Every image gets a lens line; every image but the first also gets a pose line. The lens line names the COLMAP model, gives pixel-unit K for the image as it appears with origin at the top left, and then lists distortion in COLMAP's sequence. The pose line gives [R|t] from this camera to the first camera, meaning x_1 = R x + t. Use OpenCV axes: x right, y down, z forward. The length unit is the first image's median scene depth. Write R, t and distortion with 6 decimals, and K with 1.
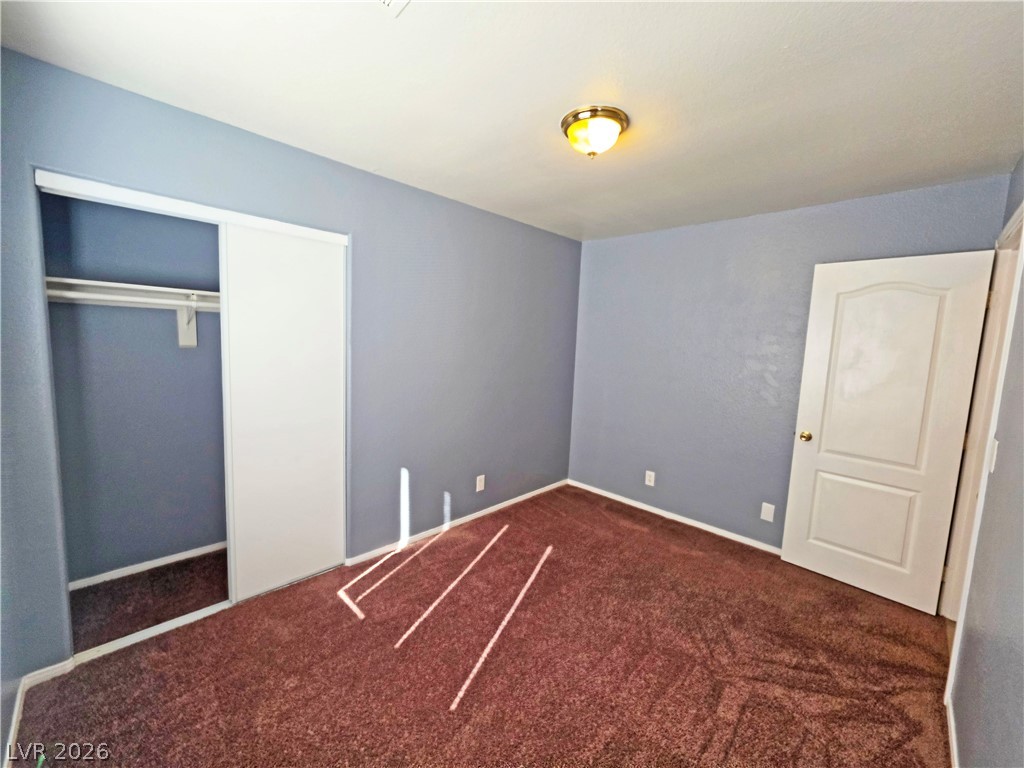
lens RADIAL K [[410.5, 0, 513.7], [0, 410.5, 380.5], [0, 0, 1]] dist [-0.001736, 0.000141]
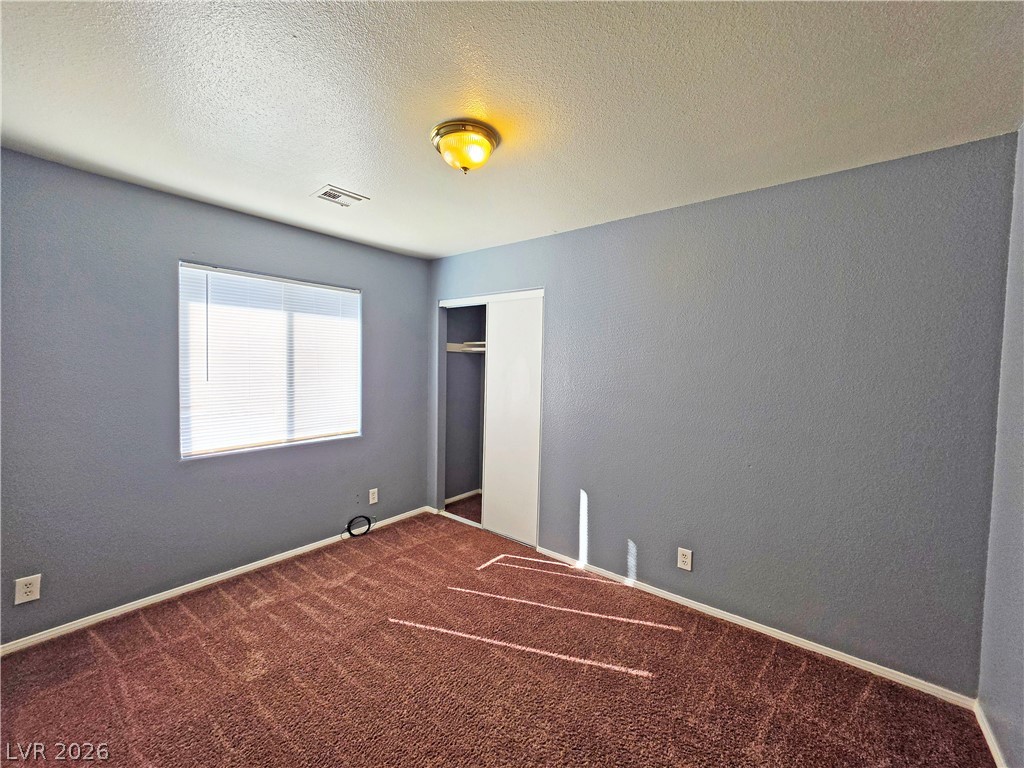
lens RADIAL K [[412.2, 0, 510.1], [0, 412.2, 379.9], [0, 0, 1]] dist [-0.001712, -0.000357]
pose [[0.089266, 0.003796, -0.996001, 0.835247], [-0.113877, 0.993474, -0.006420, -0.042346], [0.989476, 0.113994, 0.089115, 0.762745]]
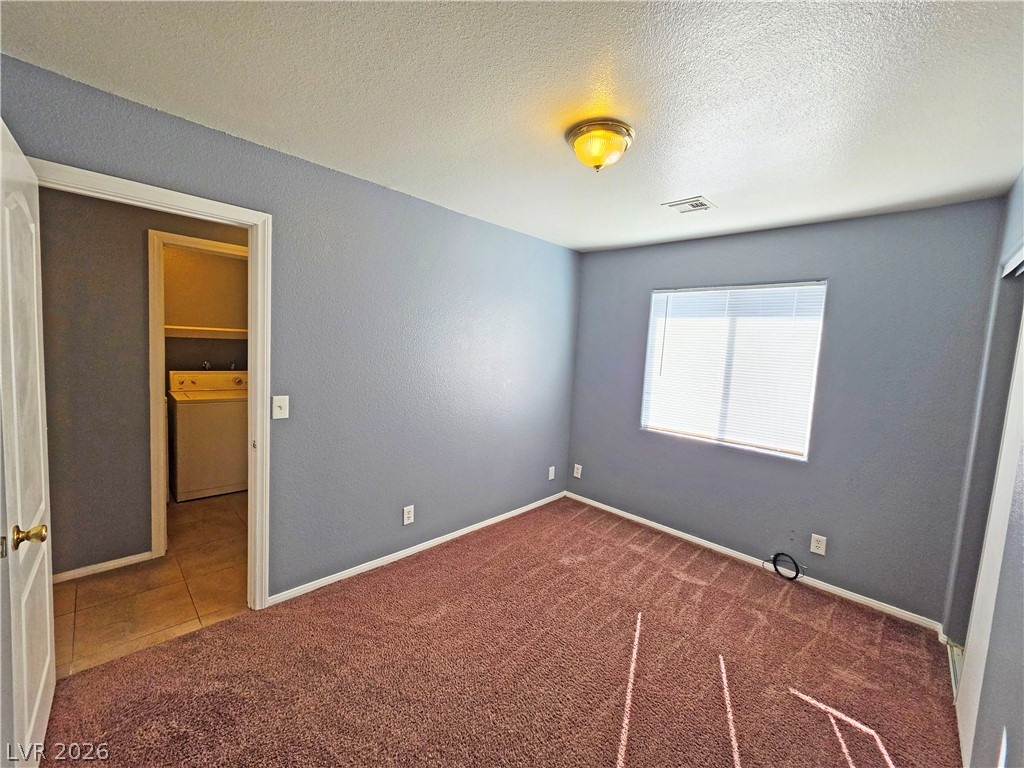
lens RADIAL K [[412.2, 0, 510.1], [0, 412.2, 379.9], [0, 0, 1]] dist [-0.001712, -0.000357]
pose [[-0.995546, -0.094210, -0.003560, 0.305460], [-0.093245, 0.978364, 0.184690, -0.142821], [-0.013916, 0.184199, -0.982790, 1.400867]]
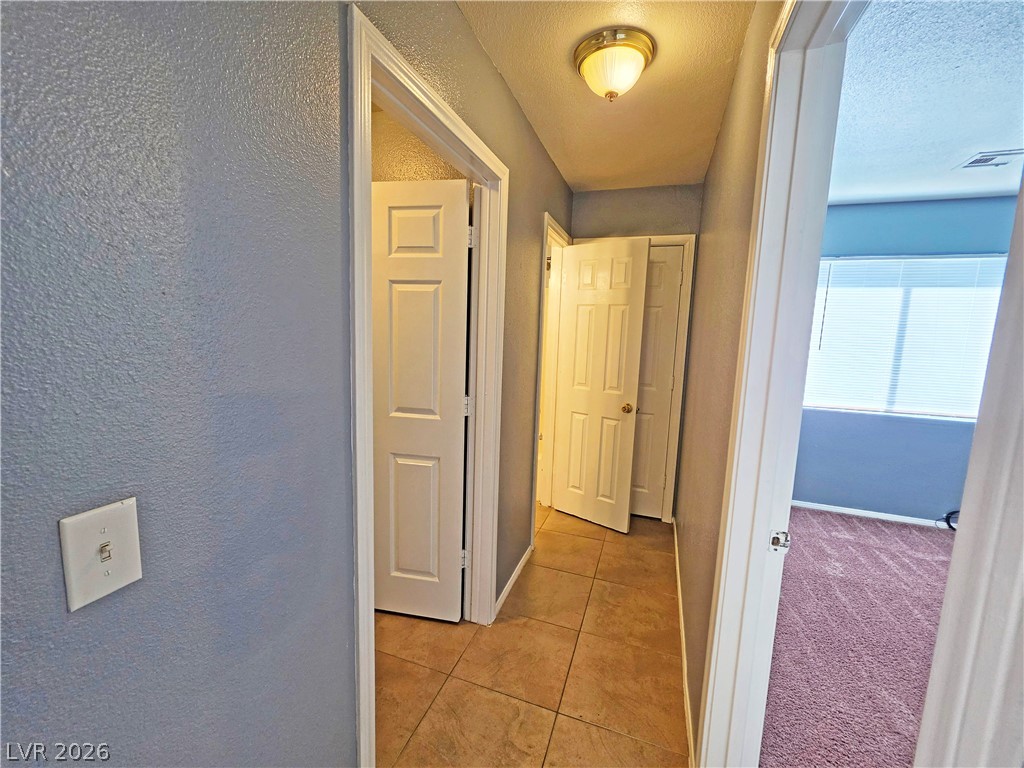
lens RADIAL K [[412.2, 0, 510.1], [0, 412.2, 379.9], [0, 0, 1]] dist [-0.001712, -0.000357]
pose [[-0.906794, -0.016510, -0.421251, 1.138870], [-0.110144, 0.973804, 0.198934, -0.021180], [0.406931, 0.226790, -0.884858, 0.868470]]
